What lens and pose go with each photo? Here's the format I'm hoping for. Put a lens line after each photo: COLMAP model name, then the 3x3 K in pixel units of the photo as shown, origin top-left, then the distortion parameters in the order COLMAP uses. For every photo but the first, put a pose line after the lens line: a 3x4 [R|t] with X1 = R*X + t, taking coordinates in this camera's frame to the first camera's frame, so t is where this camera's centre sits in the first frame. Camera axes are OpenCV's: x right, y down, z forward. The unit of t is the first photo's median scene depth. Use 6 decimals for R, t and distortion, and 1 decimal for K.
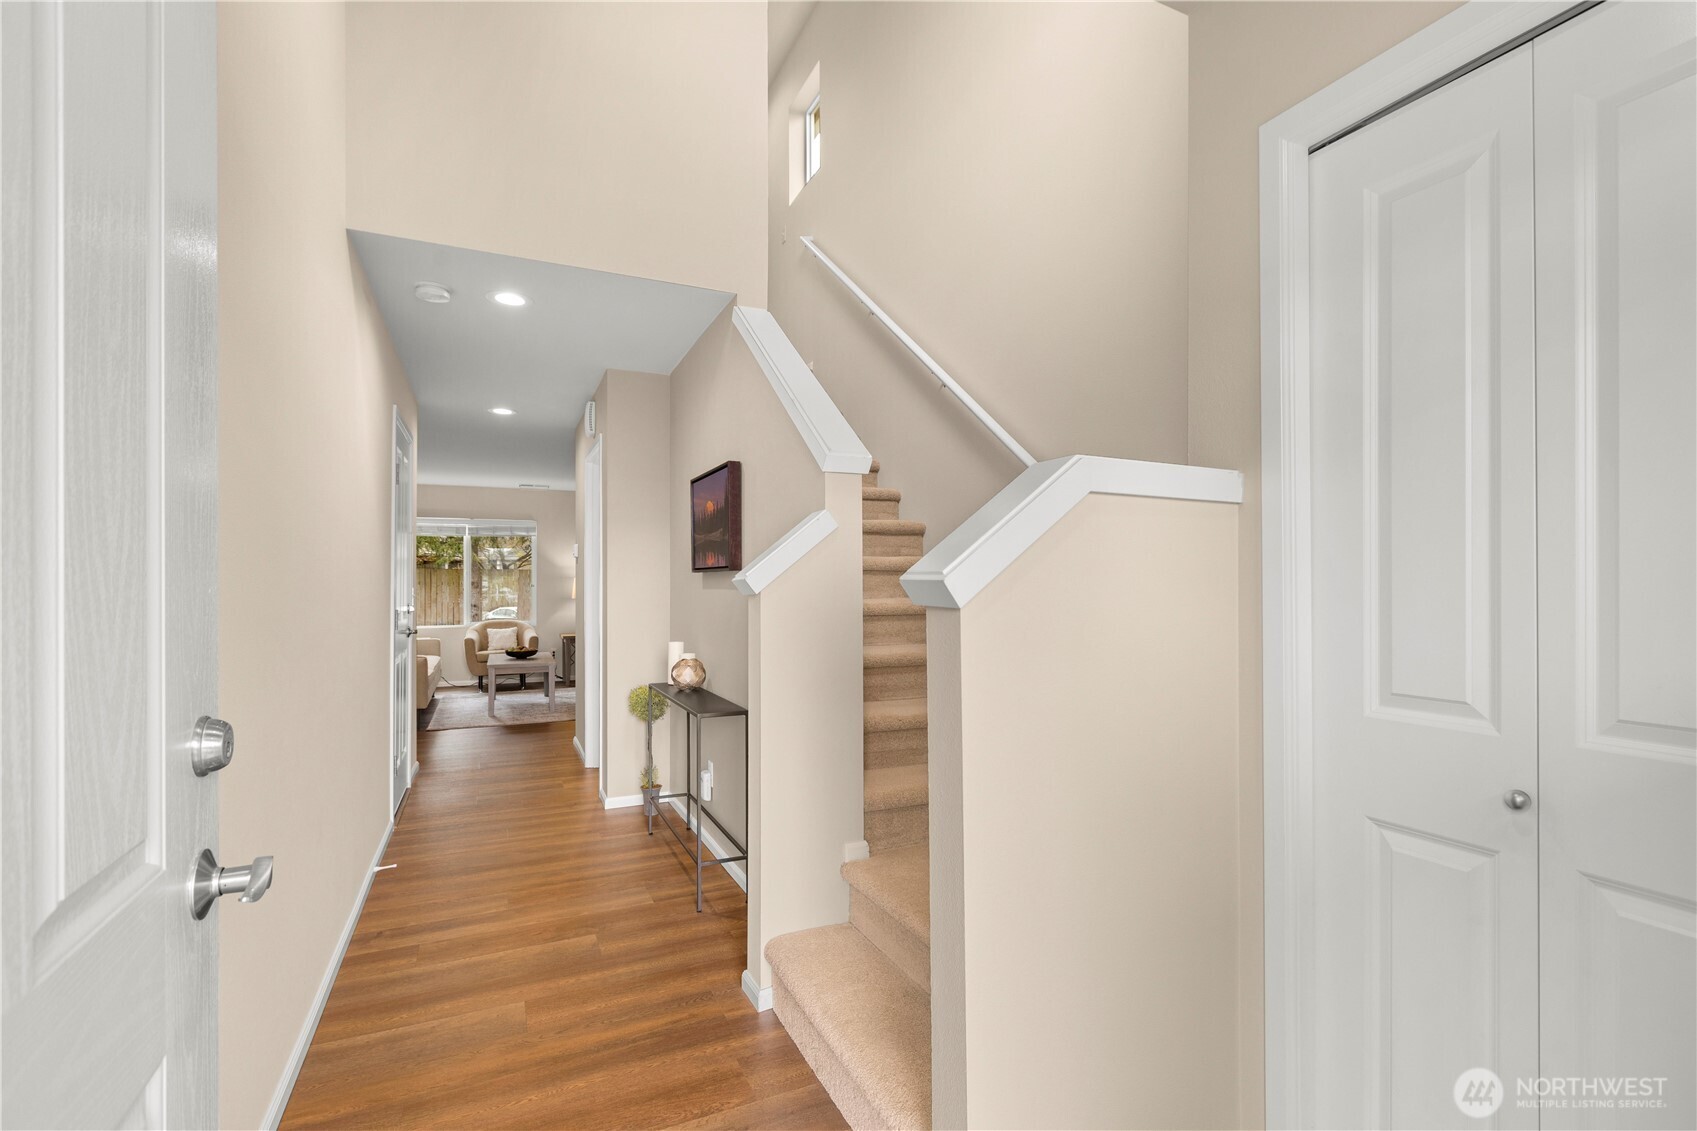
lens RADIAL K [[761.0, 0, 848.5], [0, 761.0, 565.5], [0, 0, 1]] dist [-0.000116, -0.000062]
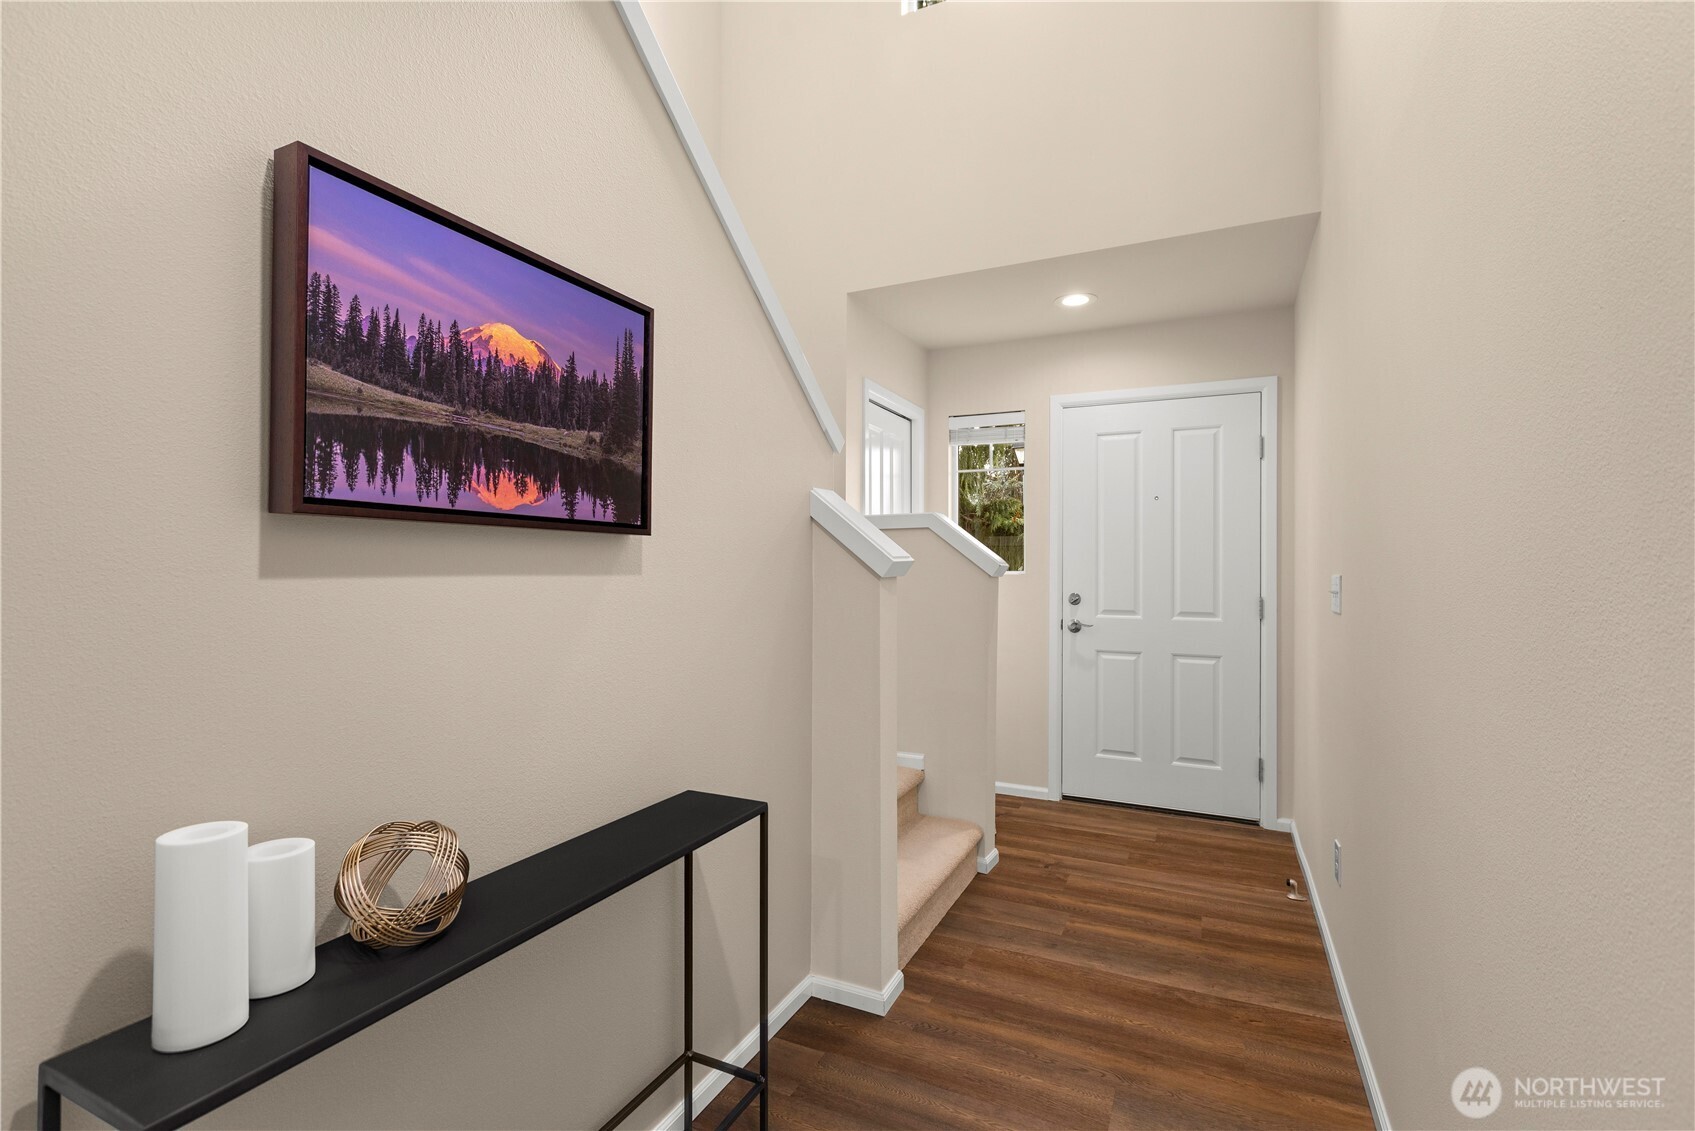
lens RADIAL K [[760.1, 0, 847.5], [0, 760.1, 565.5], [0, 0, 1]] dist [-0.000116, -0.000062]
pose [[-0.631726, 0.005739, 0.775170, -0.891087], [-0.018427, 0.999579, -0.022417, 0.049429], [-0.774972, -0.028445, -0.631355, 1.777942]]
